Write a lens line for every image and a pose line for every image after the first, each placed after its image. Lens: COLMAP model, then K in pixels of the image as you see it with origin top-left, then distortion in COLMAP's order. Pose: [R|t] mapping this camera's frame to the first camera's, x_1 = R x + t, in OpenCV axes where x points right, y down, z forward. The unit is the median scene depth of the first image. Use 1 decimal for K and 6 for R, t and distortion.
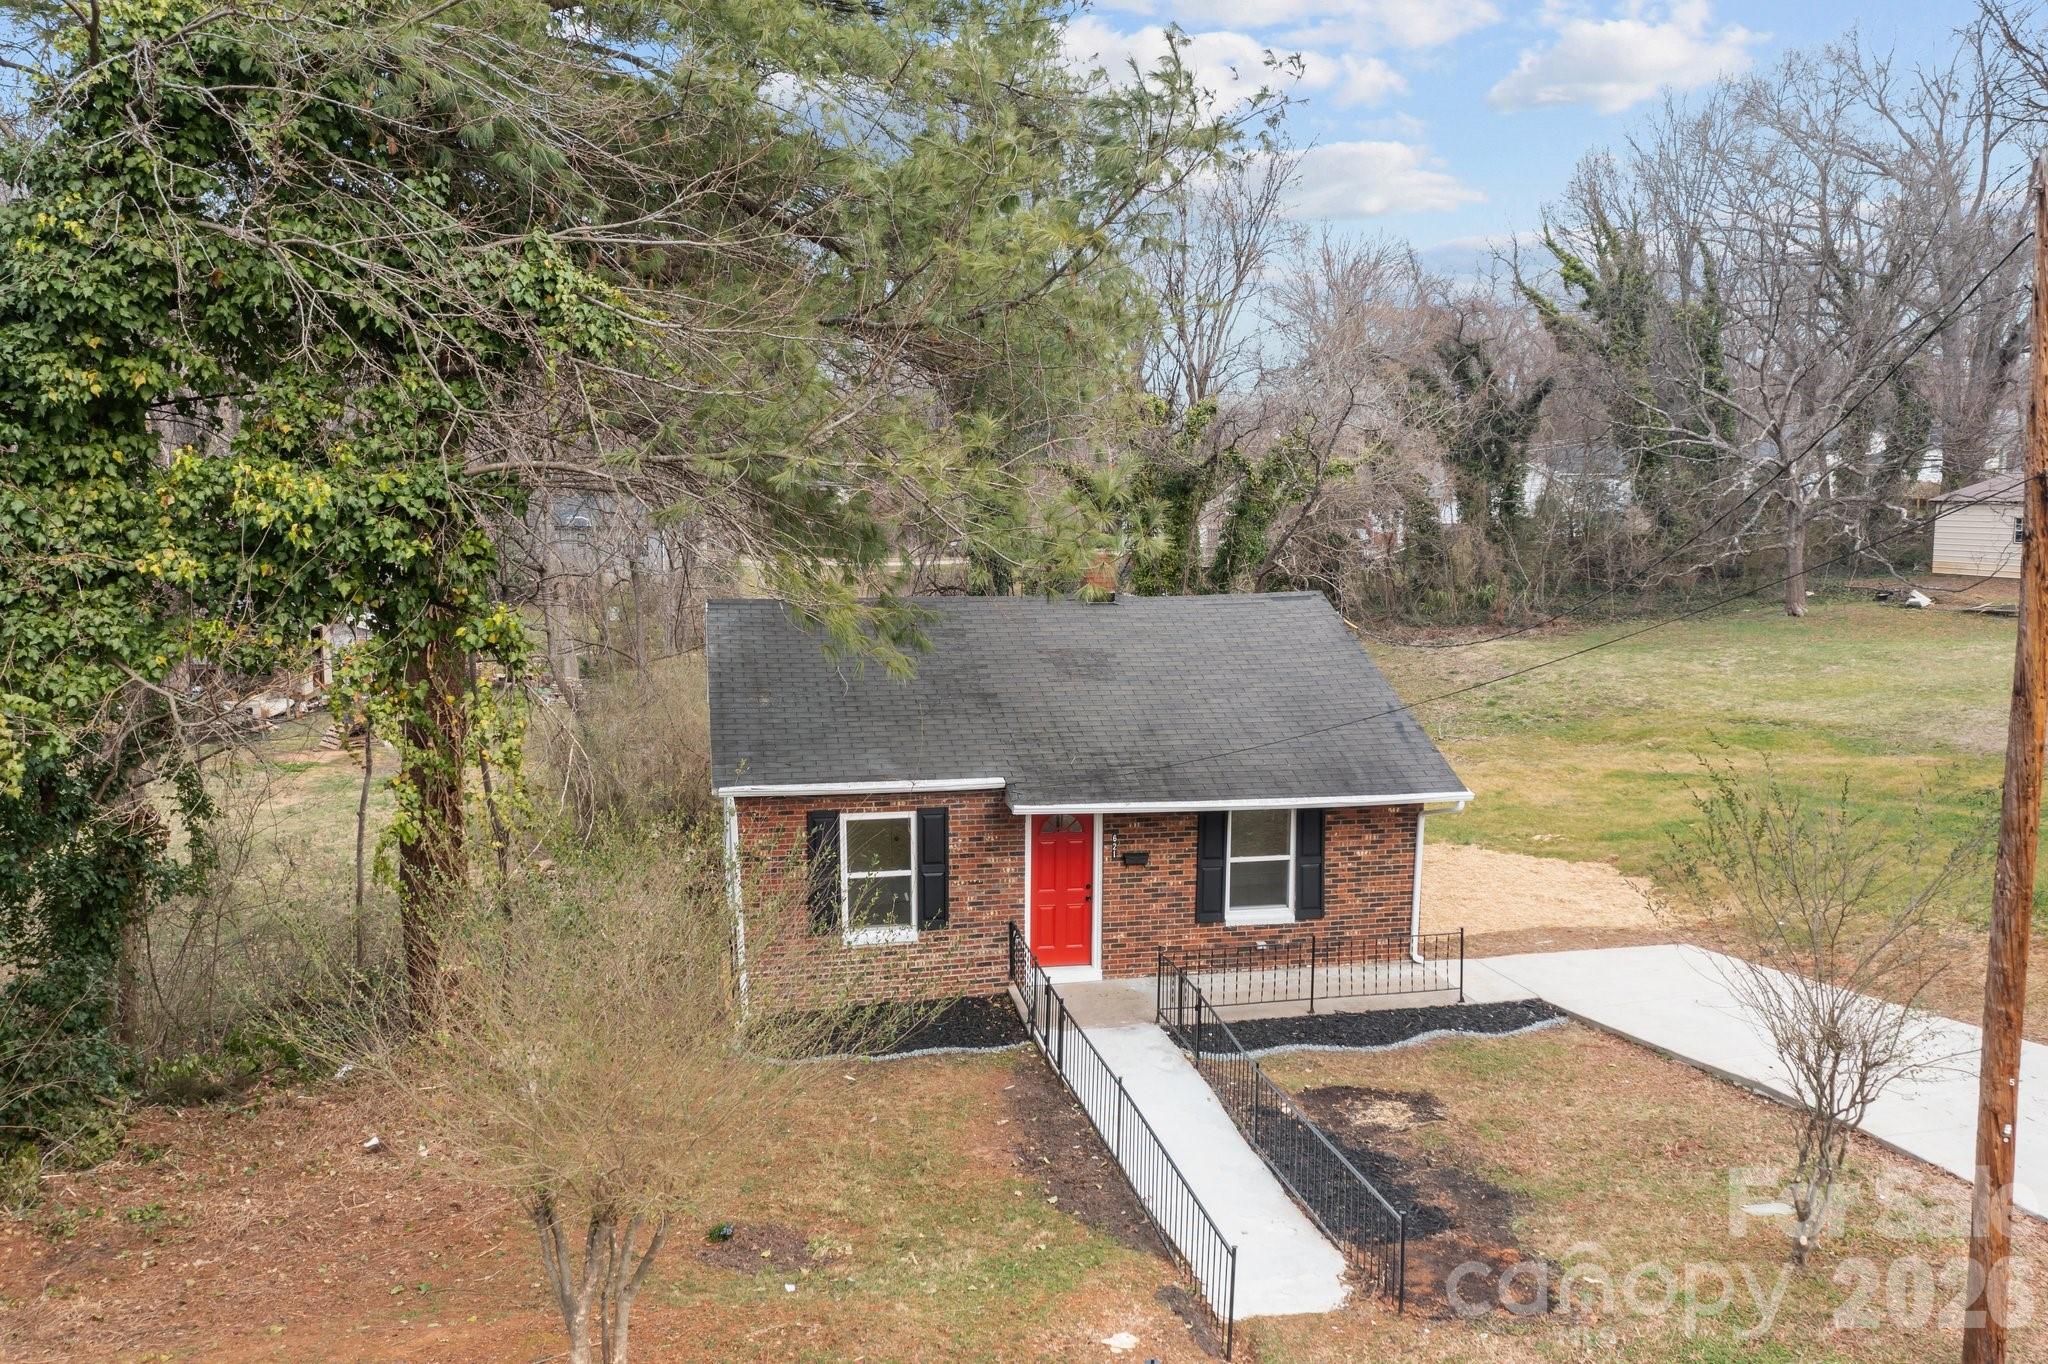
lens RADIAL K [[1588.5, 0, 929.0], [0, 1588.5, 761.8], [0, 0, 1]] dist [-0.007792, -0.002816]
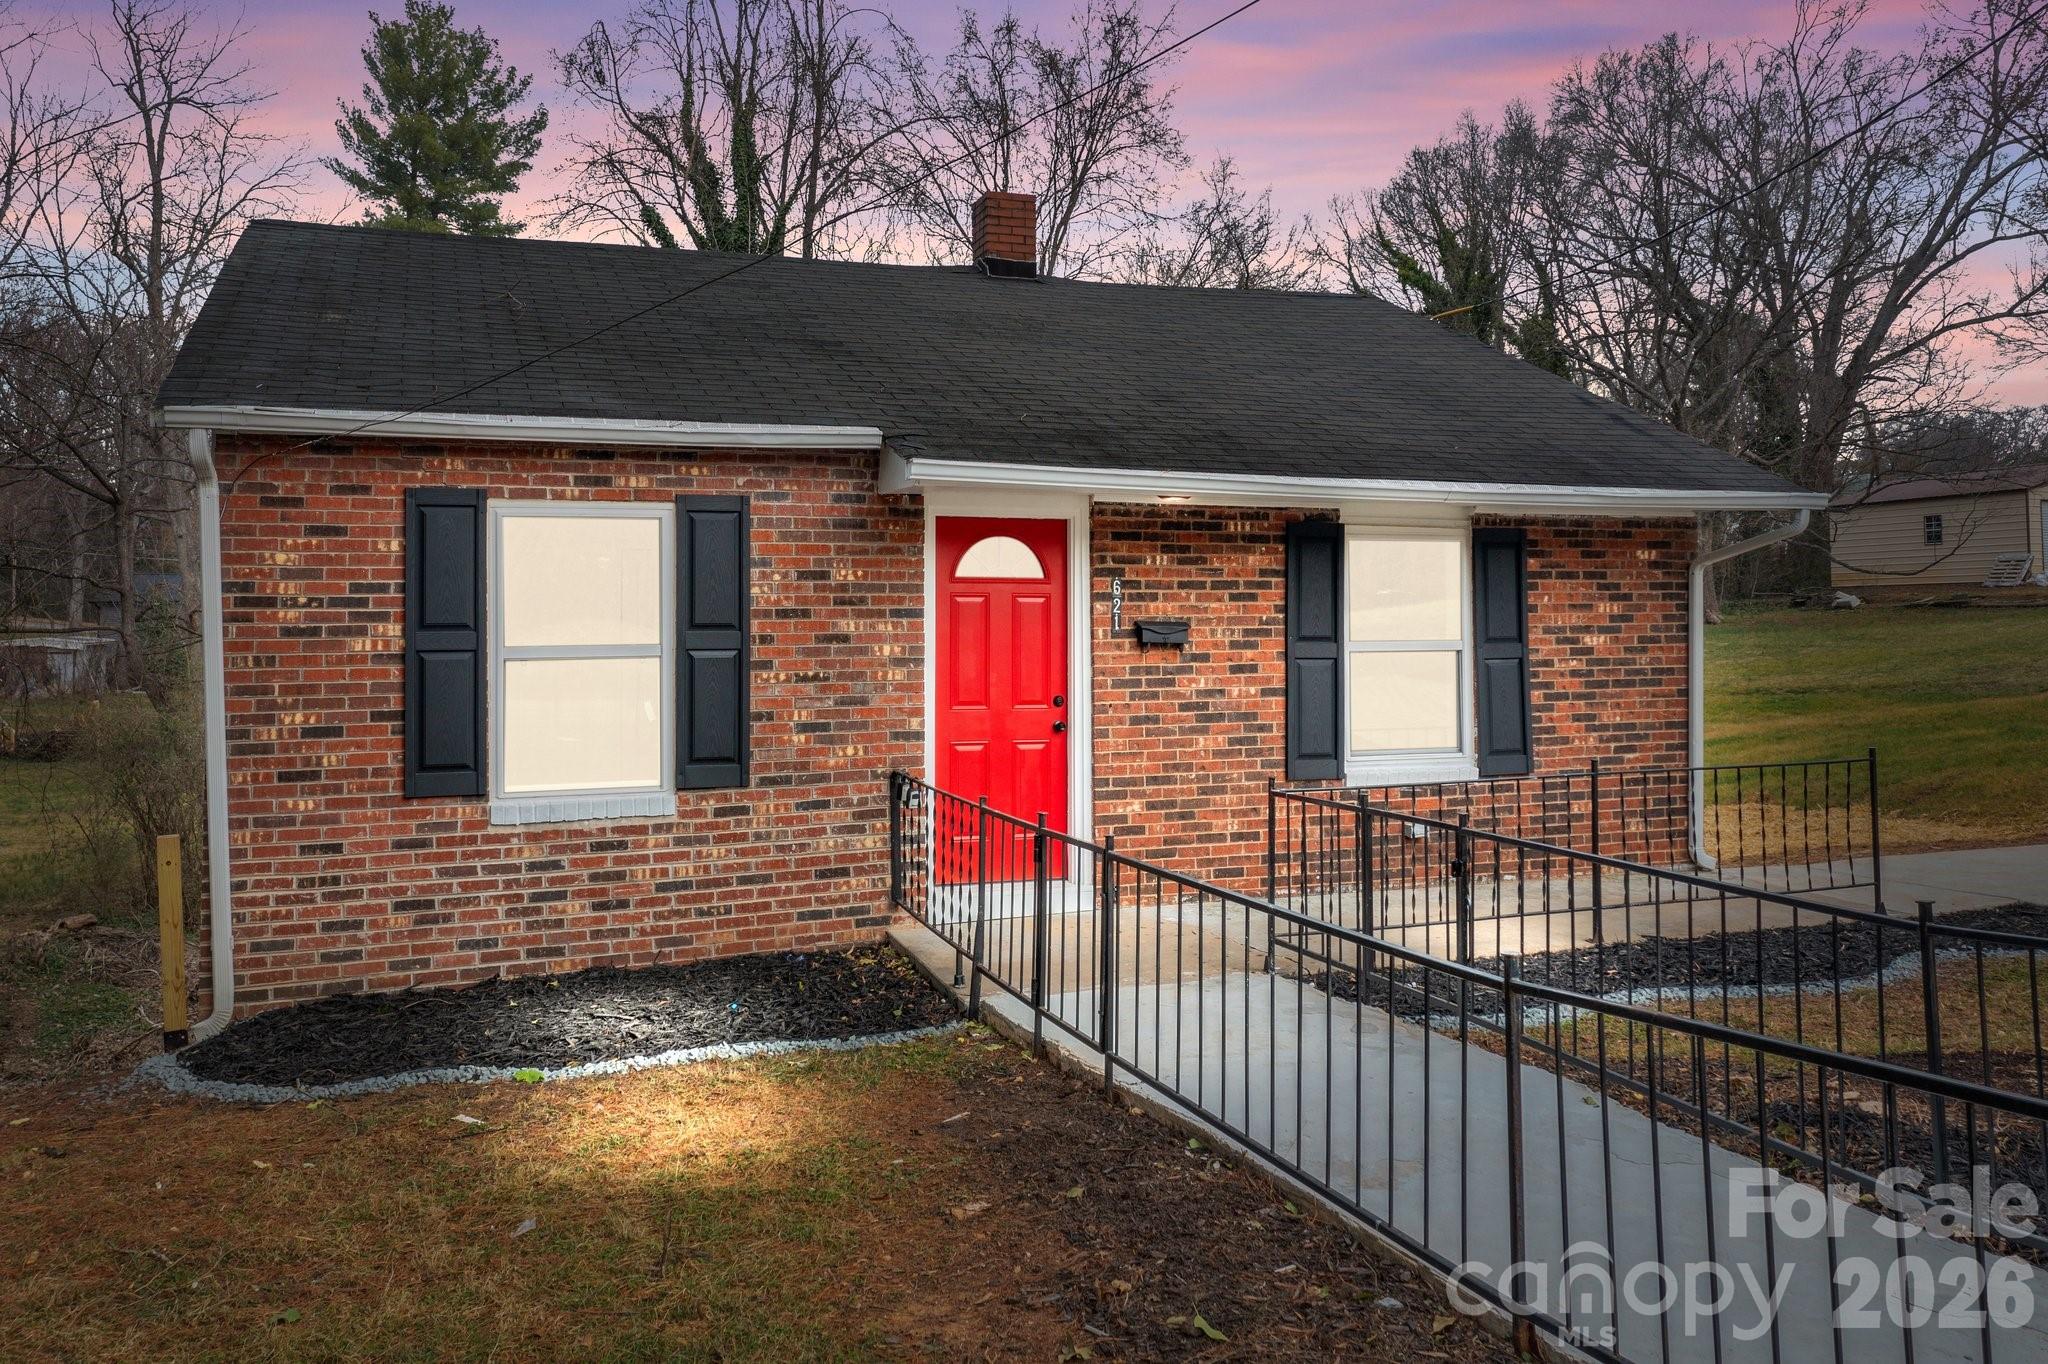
lens RADIAL K [[1595.6, 0, 957.5], [0, 1595.6, 655.9], [0, 0, 1]] dist [-0.008893, -0.002430]
pose [[0.984986, 0.003211, 0.172604, -0.006565], [0.026558, 0.985106, -0.169886, 0.145446], [-0.170579, 0.171920, 0.970230, 0.574791]]
